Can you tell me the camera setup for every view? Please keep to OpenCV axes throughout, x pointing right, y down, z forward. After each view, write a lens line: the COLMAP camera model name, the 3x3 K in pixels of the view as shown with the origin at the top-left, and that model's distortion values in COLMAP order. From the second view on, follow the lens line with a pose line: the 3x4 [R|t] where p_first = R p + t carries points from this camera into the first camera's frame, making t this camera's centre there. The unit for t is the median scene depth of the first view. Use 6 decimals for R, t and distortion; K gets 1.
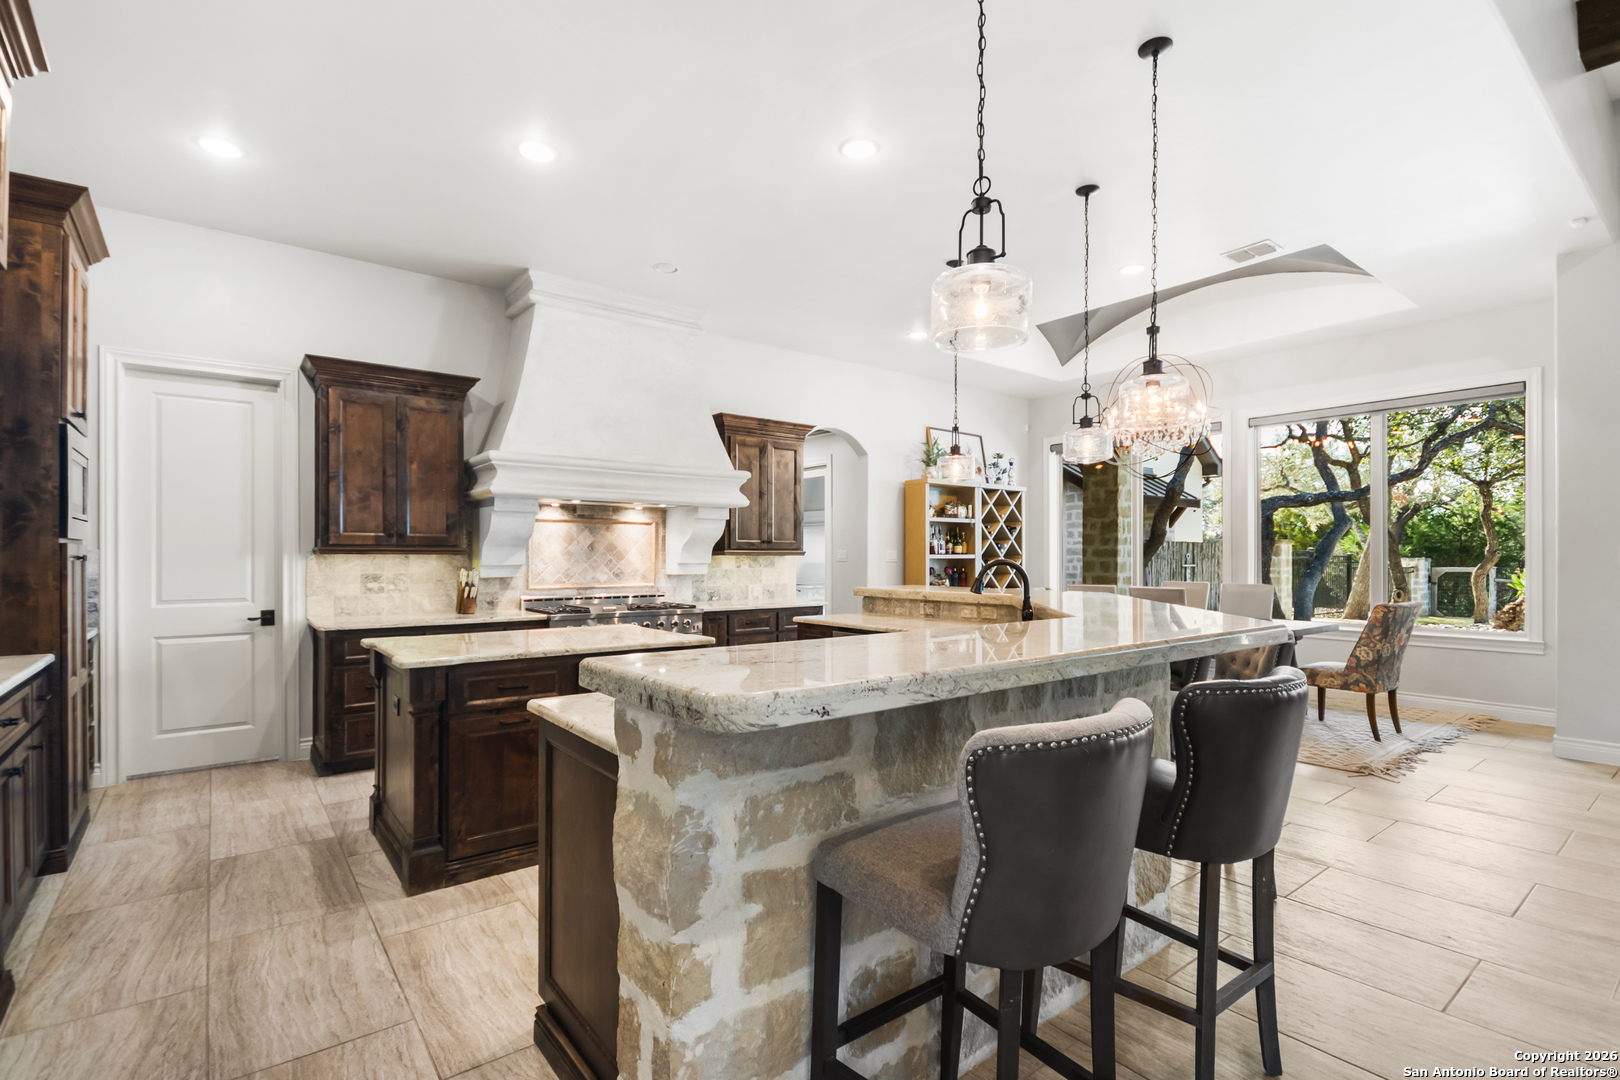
lens RADIAL K [[763.8, 0, 816.7], [0, 763.8, 556.6], [0, 0, 1]] dist [0.003345, -0.002614]
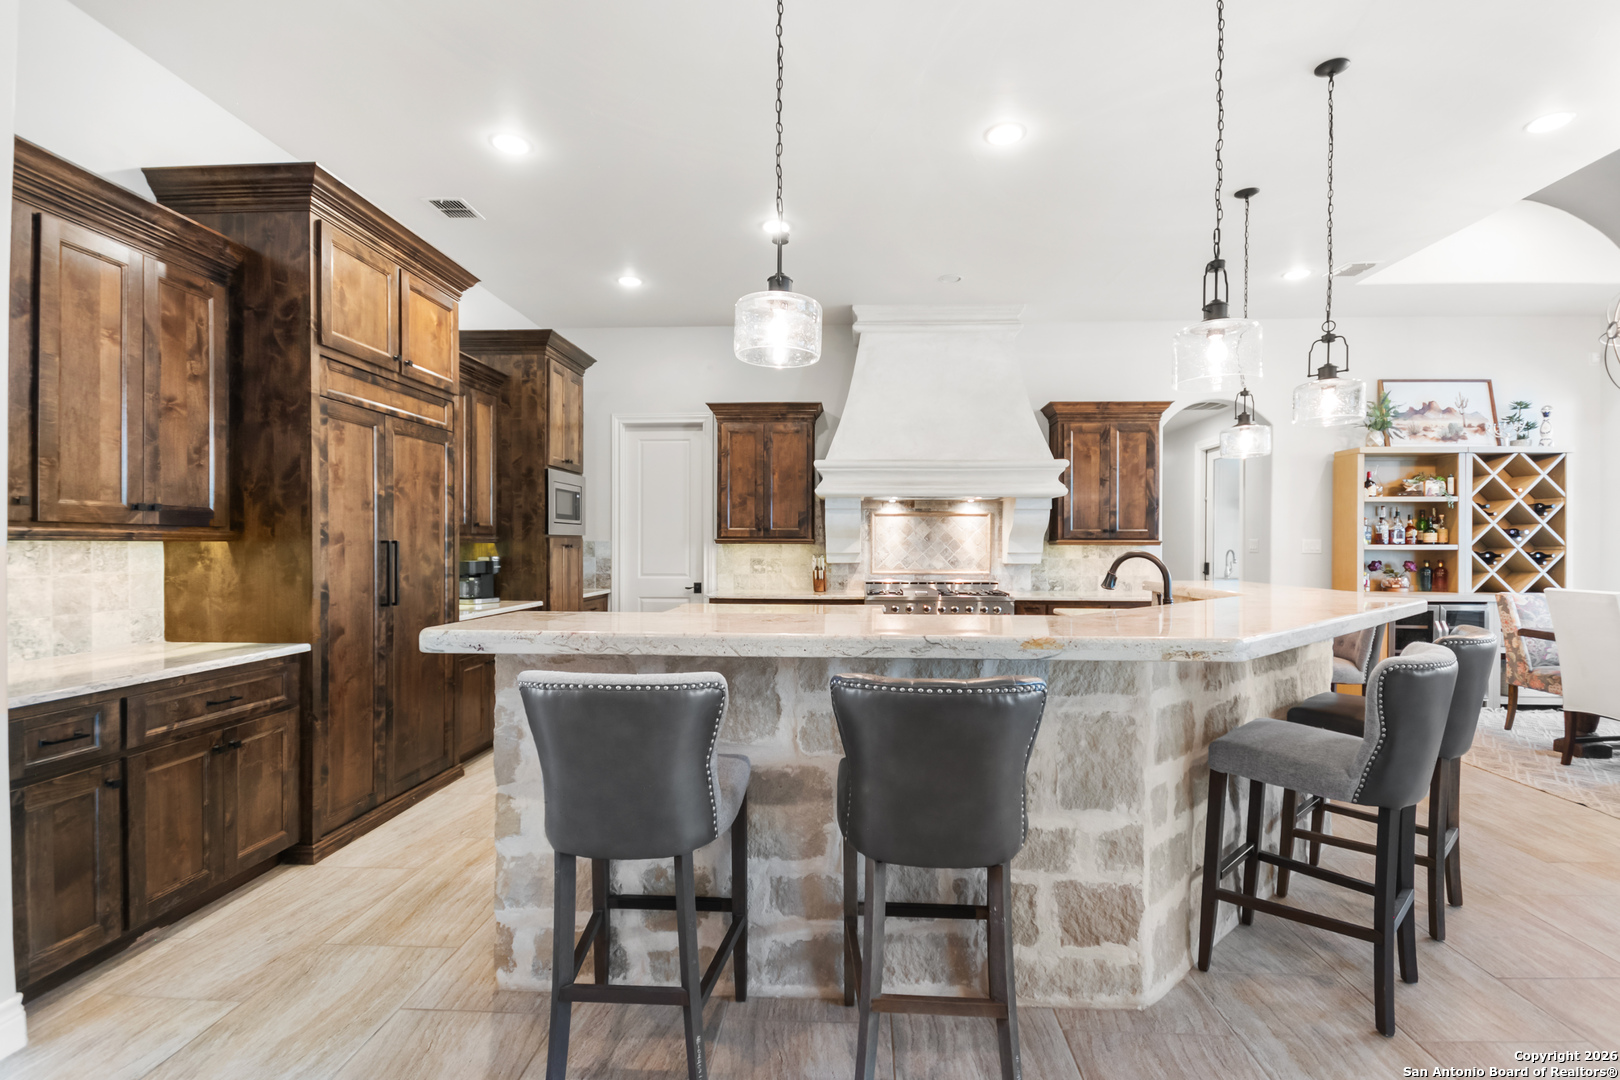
lens RADIAL K [[763.8, 0, 818.5], [0, 763.8, 544.8], [0, 0, 1]] dist [0.003345, -0.002614]
pose [[0.748541, 0.001738, -0.663086, 0.323035], [-0.002296, 0.999997, 0.000029, -0.001468], [0.663085, 0.001501, 0.748543, 0.060277]]
